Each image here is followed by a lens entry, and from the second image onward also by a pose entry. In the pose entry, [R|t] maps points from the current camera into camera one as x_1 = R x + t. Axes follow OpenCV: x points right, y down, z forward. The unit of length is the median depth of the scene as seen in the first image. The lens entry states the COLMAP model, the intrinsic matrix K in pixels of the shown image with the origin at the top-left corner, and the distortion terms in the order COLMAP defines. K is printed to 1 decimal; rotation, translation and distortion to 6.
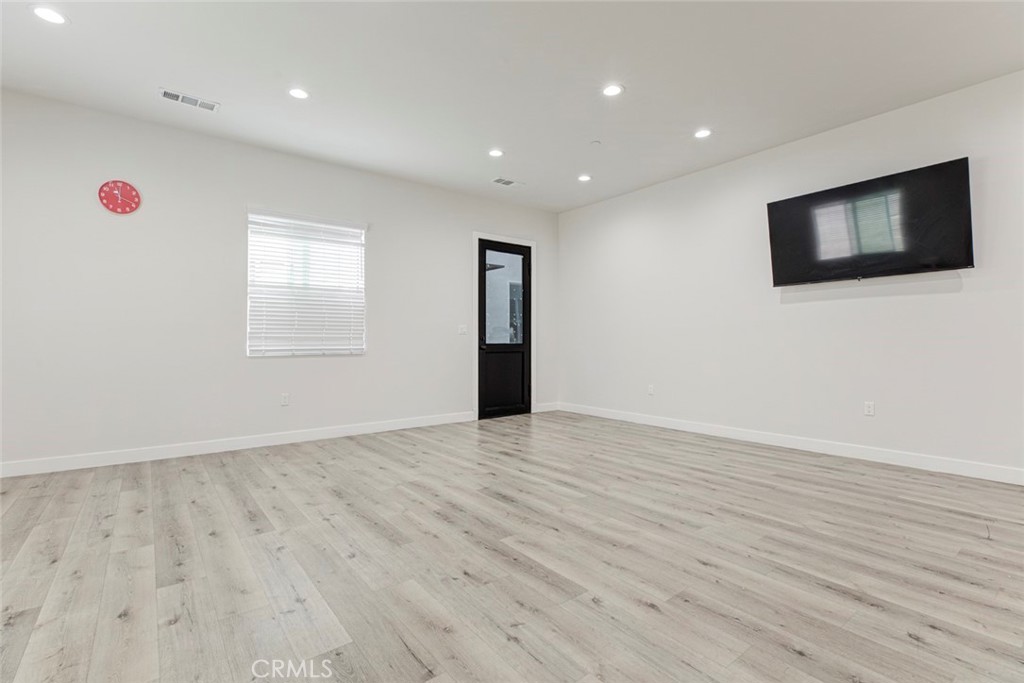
lens RADIAL K [[469.0, 0, 512.0], [0, 469.0, 341.5], [0, 0, 1]] dist [0.001315, 0.000304]
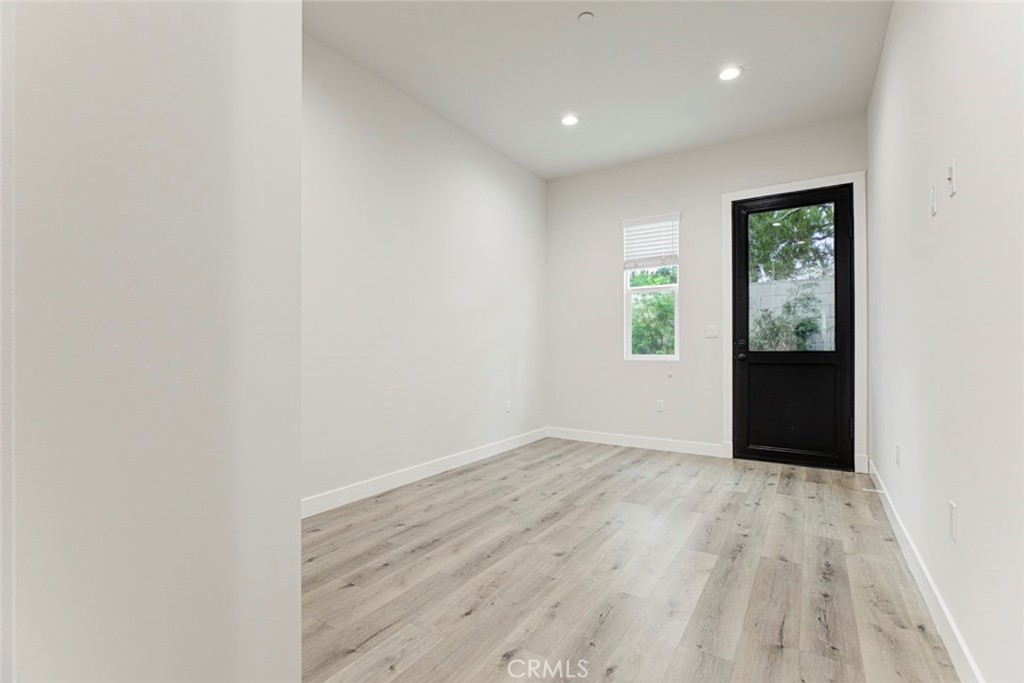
lens RADIAL K [[469.0, 0, 512.0], [0, 469.0, 341.5], [0, 0, 1]] dist [0.001315, 0.000304]
pose [[0.335151, 0.006128, -0.942144, 0.470424], [0.002375, 0.999970, 0.007349, -0.014987], [0.942161, -0.004701, 0.335127, 0.432873]]
